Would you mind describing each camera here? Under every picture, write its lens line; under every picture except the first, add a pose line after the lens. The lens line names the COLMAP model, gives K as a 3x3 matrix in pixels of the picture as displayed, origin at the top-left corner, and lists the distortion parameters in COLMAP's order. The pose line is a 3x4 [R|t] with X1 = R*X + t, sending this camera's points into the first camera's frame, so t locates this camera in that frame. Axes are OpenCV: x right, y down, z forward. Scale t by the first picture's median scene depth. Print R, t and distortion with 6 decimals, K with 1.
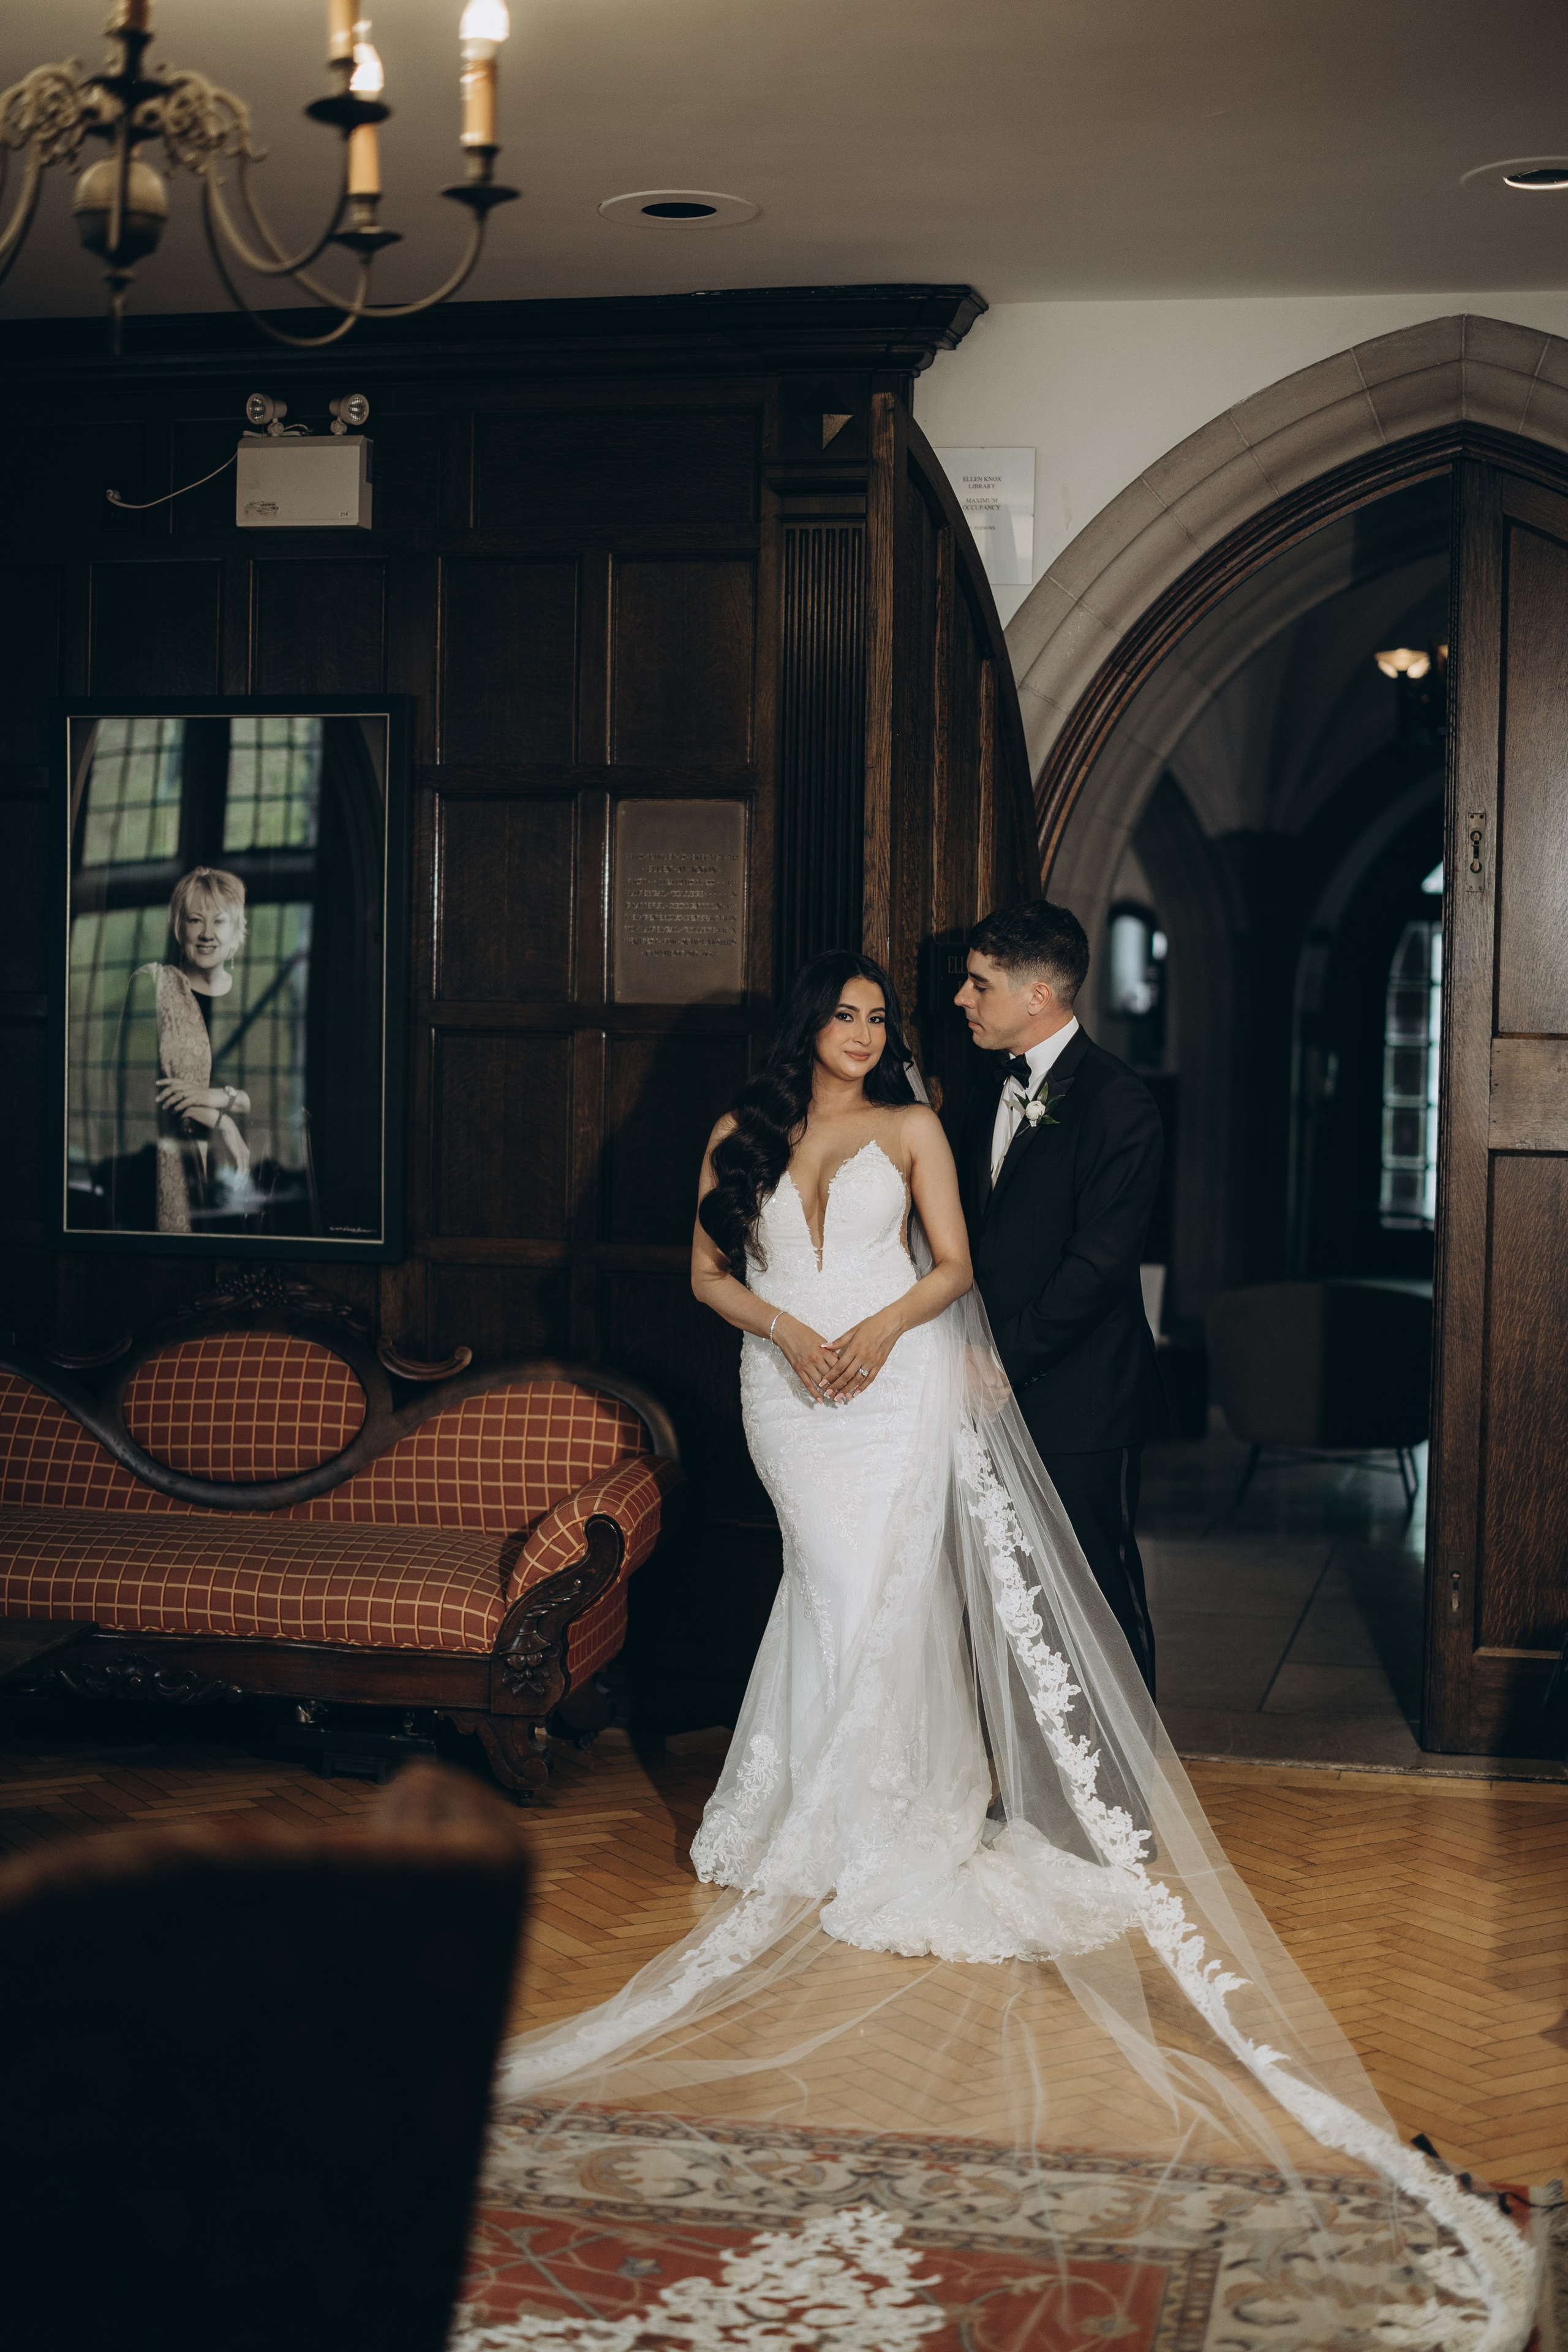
lens RADIAL K [[3475.5, 0, 784.0], [0, 3475.5, 1176.0], [0, 0, 1]] dist [-0.235466, 0.753525]
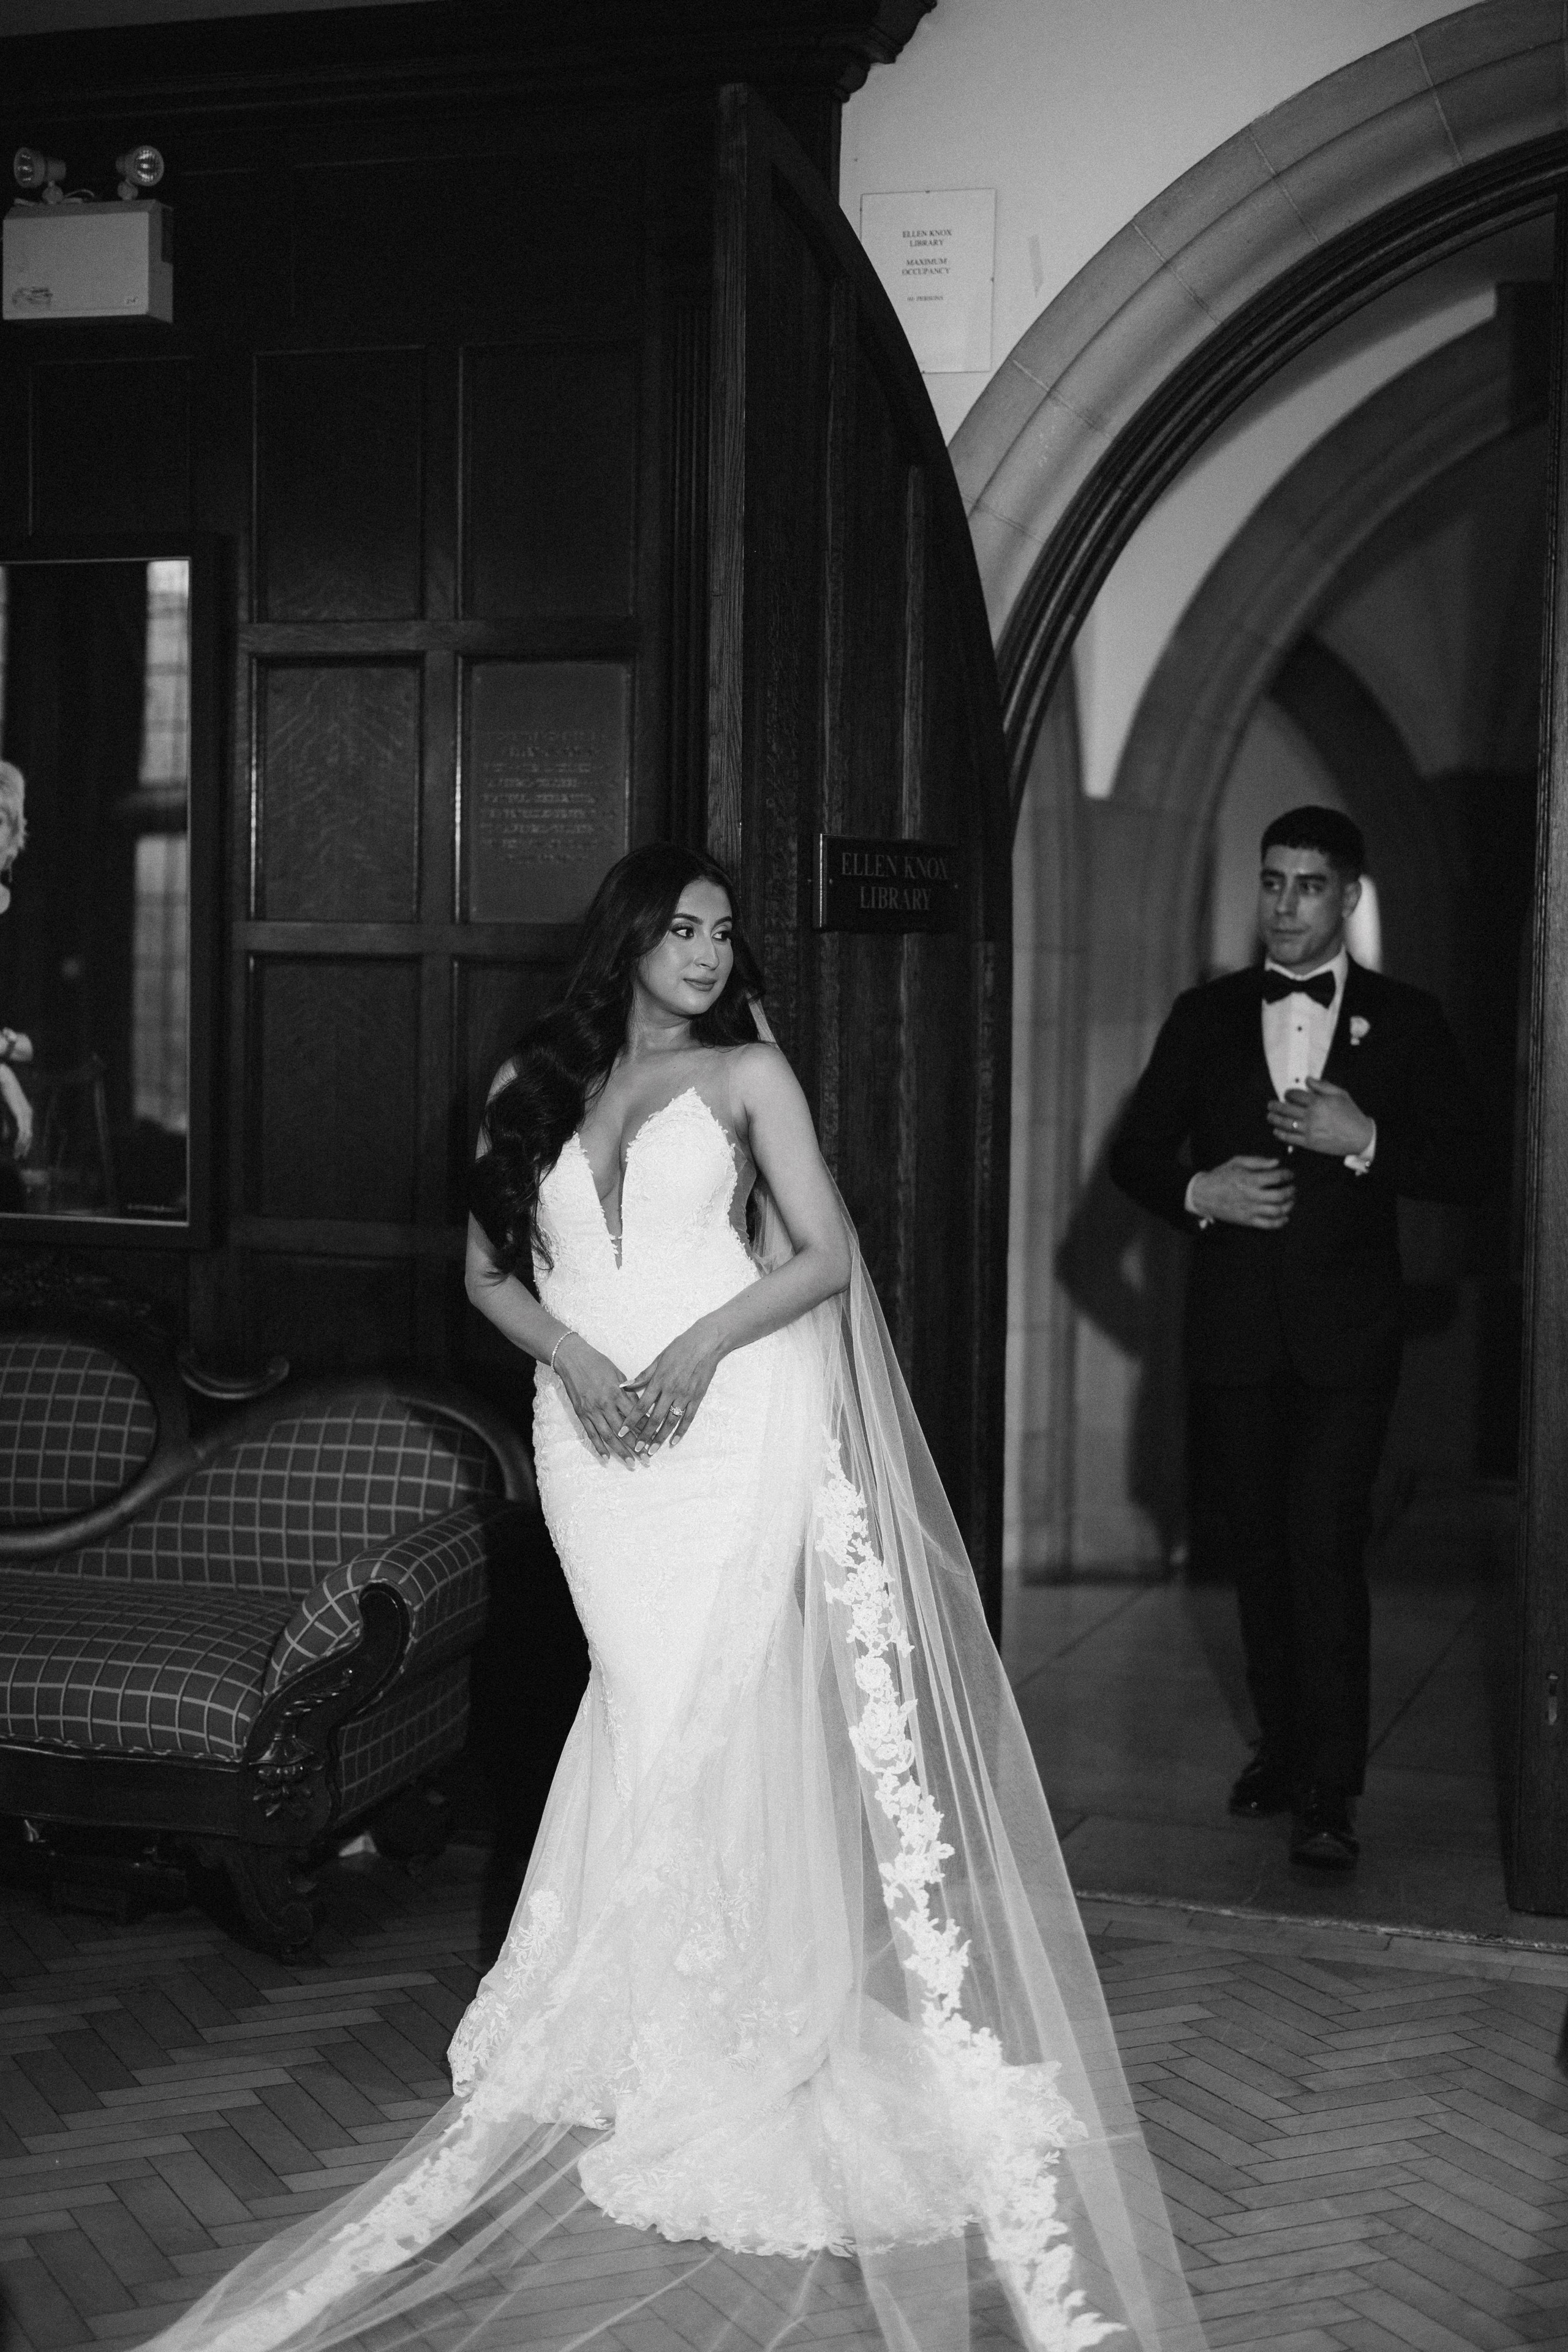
lens RADIAL K [[3395.8, 0, 777.5], [0, 3395.8, 1162.5], [0, 0, 1]] dist [0.019982, -0.065195]
pose [[0.995284, 0.005789, -0.096831, 0.101562], [-0.005666, 0.999983, 0.001550, 0.003170], [0.096838, -0.000994, 0.995300, 0.251986]]
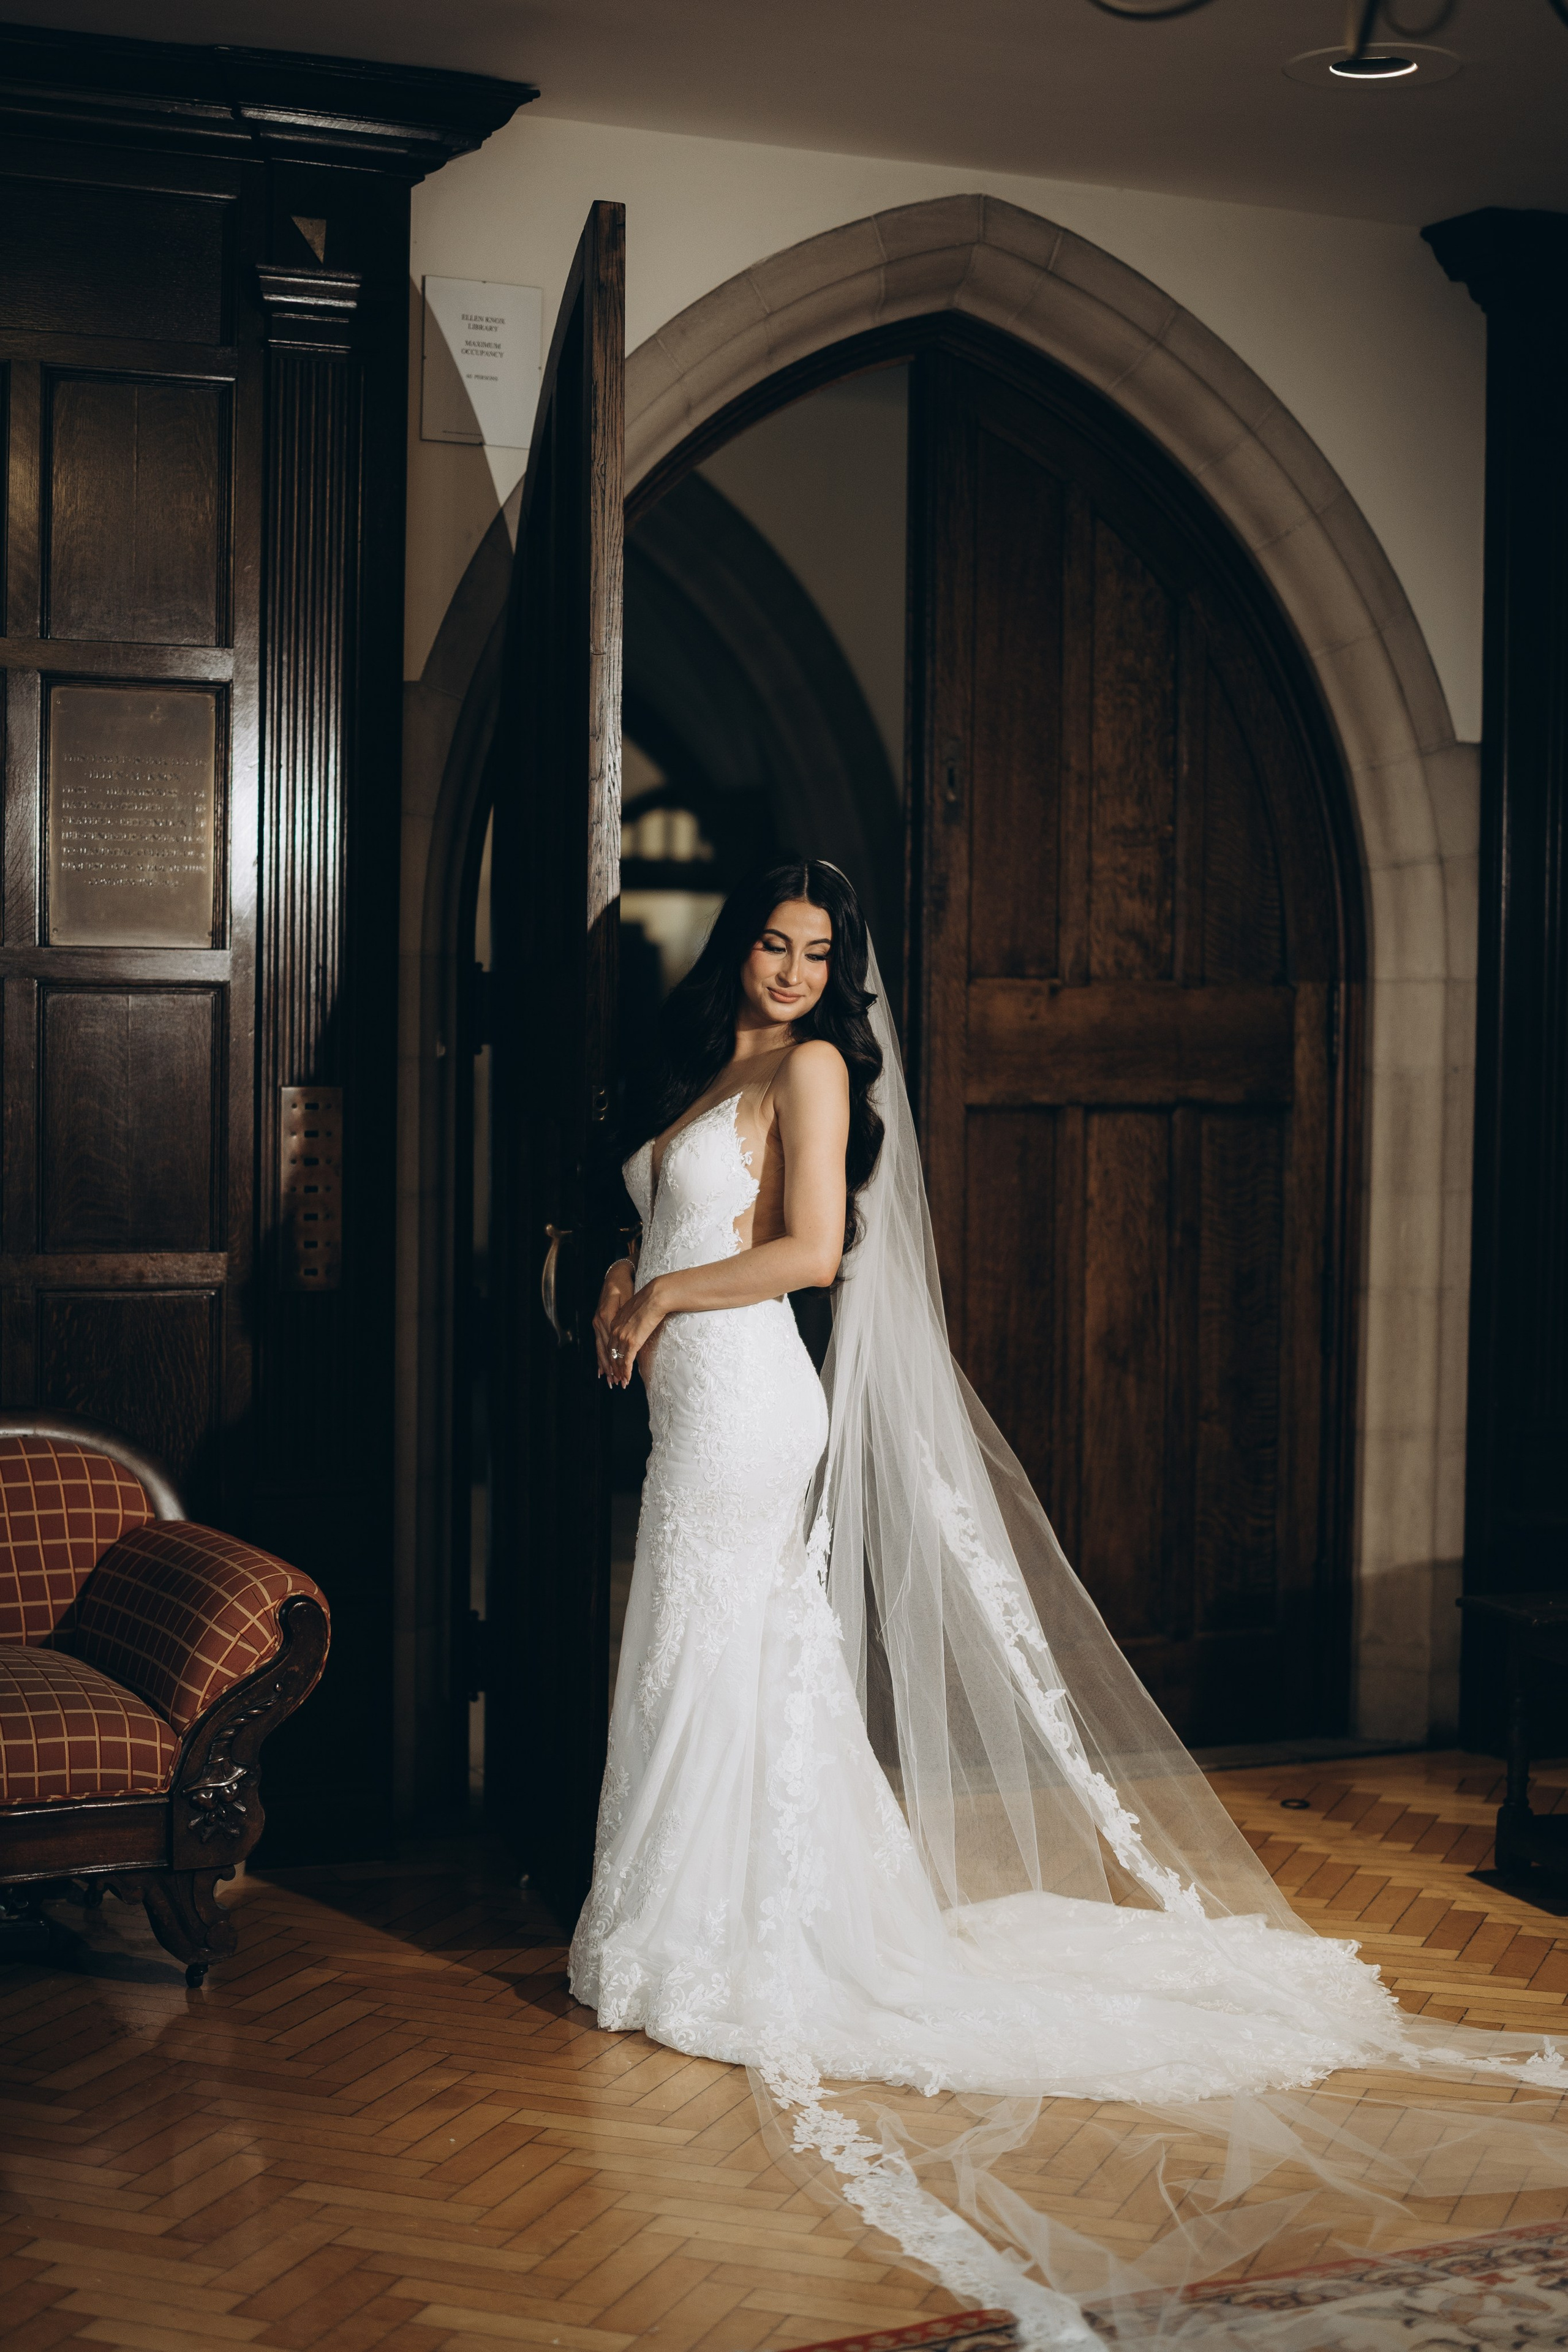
lens RADIAL K [[3668.7, 0, 784.0], [0, 3668.7, 1176.0], [0, 0, 1]] dist [-0.214969, 0.538312]
pose [[0.780059, -0.035280, 0.624710, -0.455607], [0.034413, 0.999317, 0.013464, -0.003854], [-0.624758, 0.010996, 0.780741, 0.276765]]
